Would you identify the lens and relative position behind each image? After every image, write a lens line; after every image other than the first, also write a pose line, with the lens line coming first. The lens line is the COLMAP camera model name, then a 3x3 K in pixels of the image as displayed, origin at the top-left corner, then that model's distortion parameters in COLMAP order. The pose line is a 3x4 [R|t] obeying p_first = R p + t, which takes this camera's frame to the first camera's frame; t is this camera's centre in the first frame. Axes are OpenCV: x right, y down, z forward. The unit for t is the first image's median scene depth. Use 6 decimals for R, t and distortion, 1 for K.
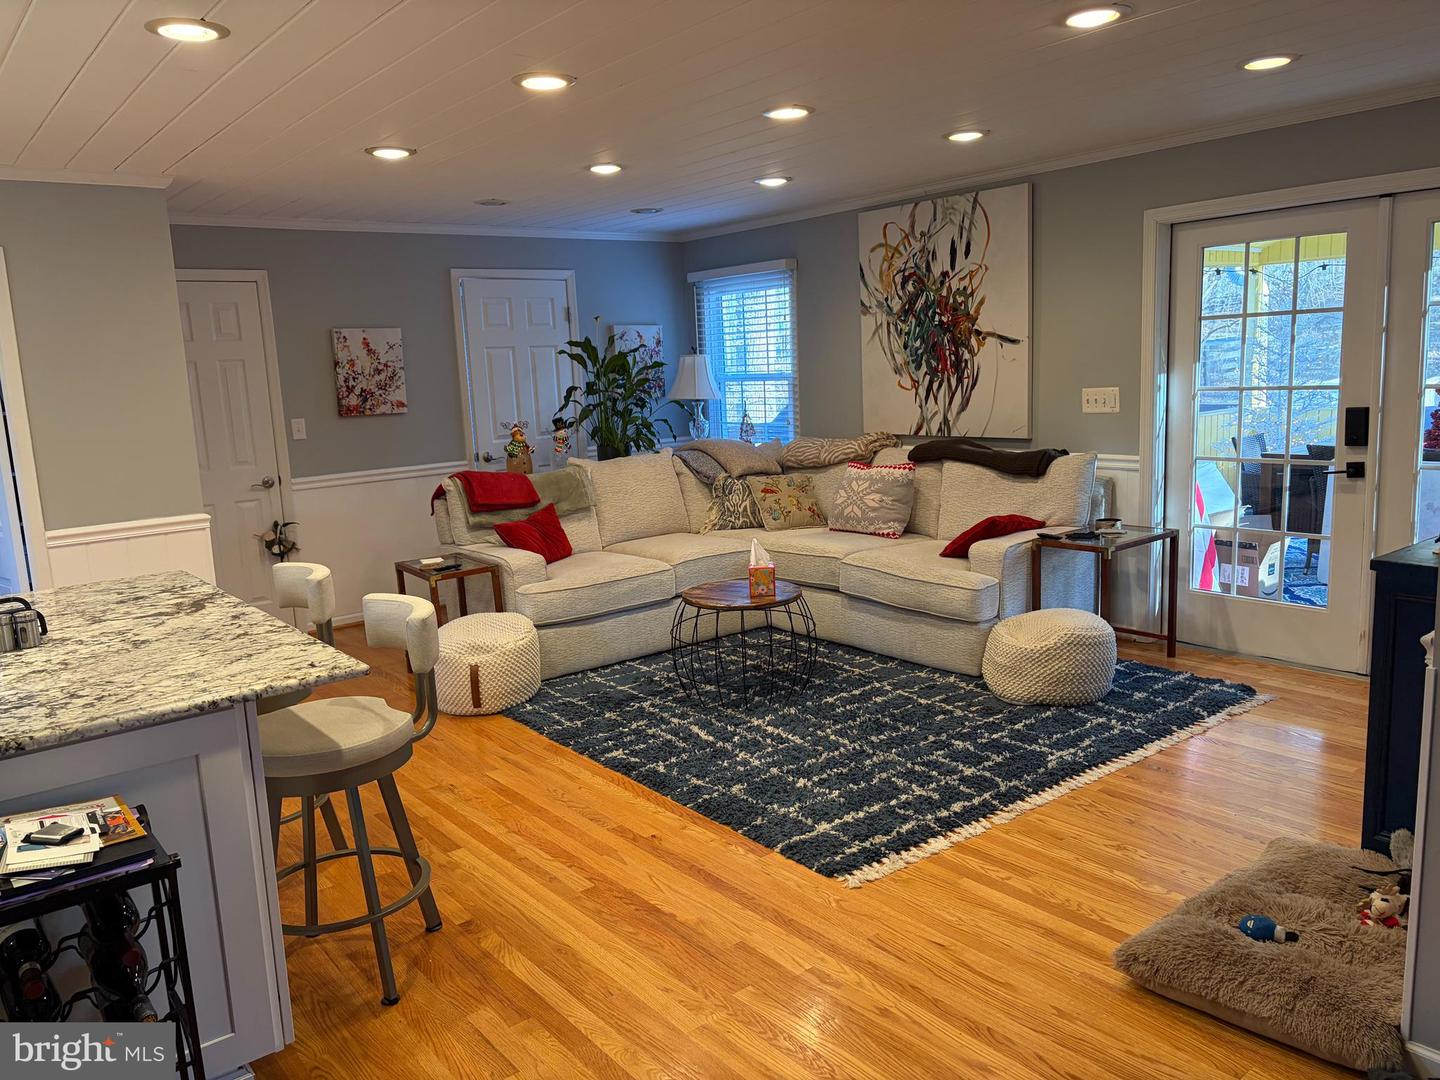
lens RADIAL K [[1106.9, 0, 719.0], [0, 1106.9, 534.3], [0, 0, 1]] dist [0.059611, -0.007745]
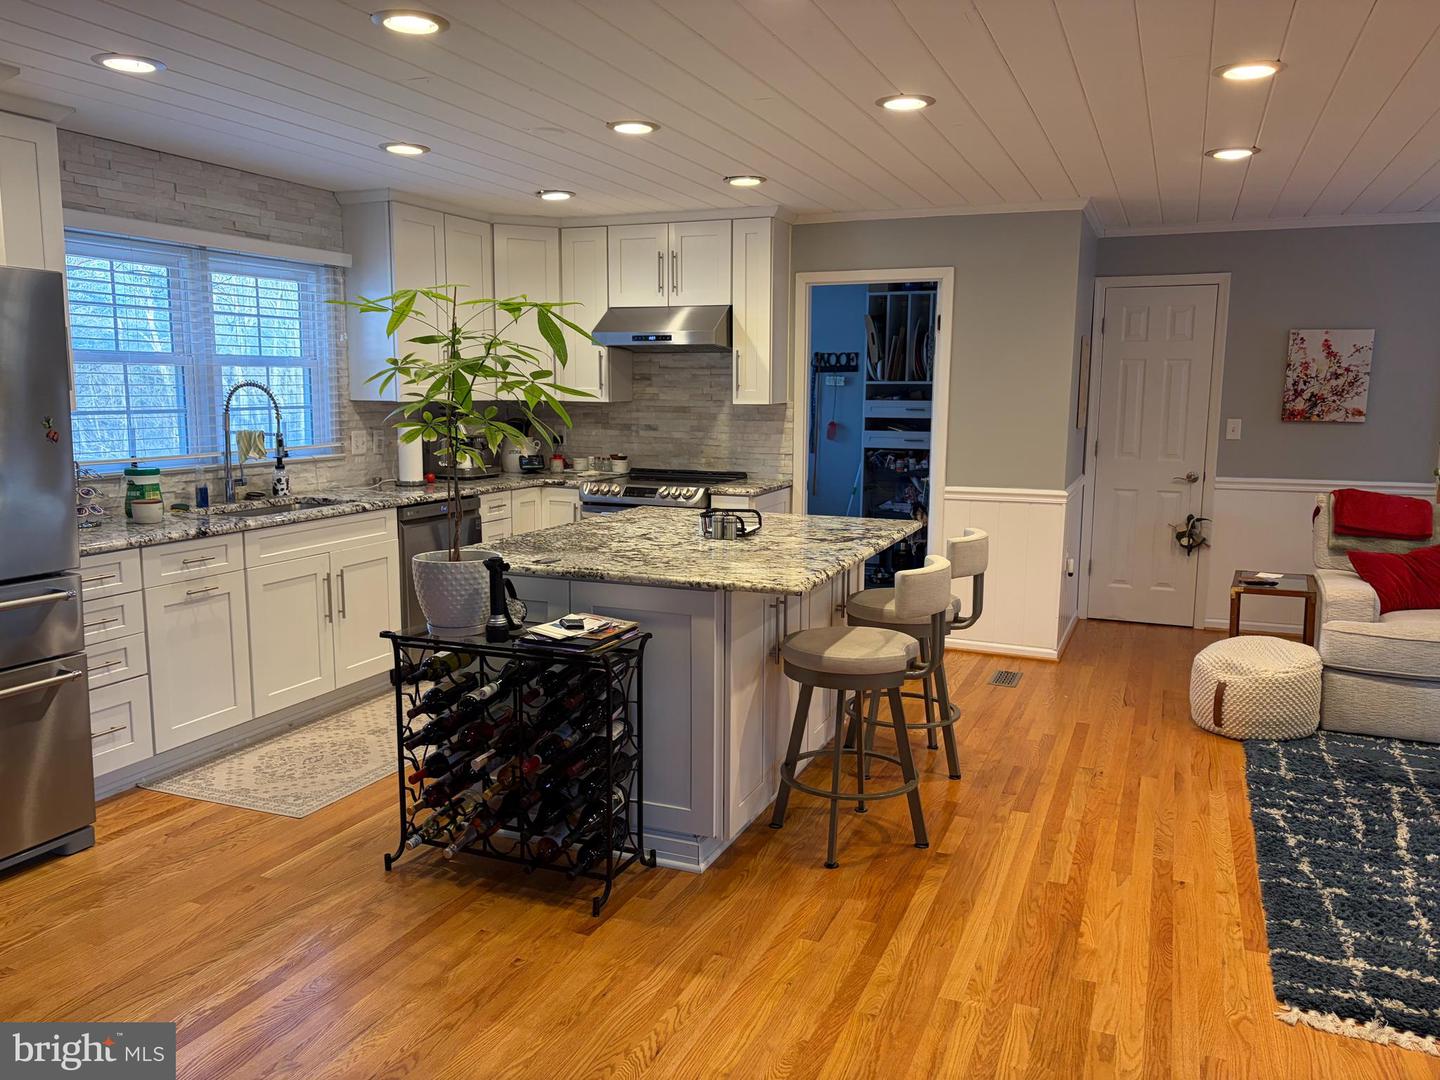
lens RADIAL K [[1106.9, 0, 724.1], [0, 1106.9, 541.8], [0, 0, 1]] dist [0.059611, -0.007745]
pose [[0.503922, 0.179502, -0.844892, 0.357939], [-0.172904, 0.979332, 0.104939, -0.028306], [0.846267, 0.093204, 0.524543, 0.117275]]
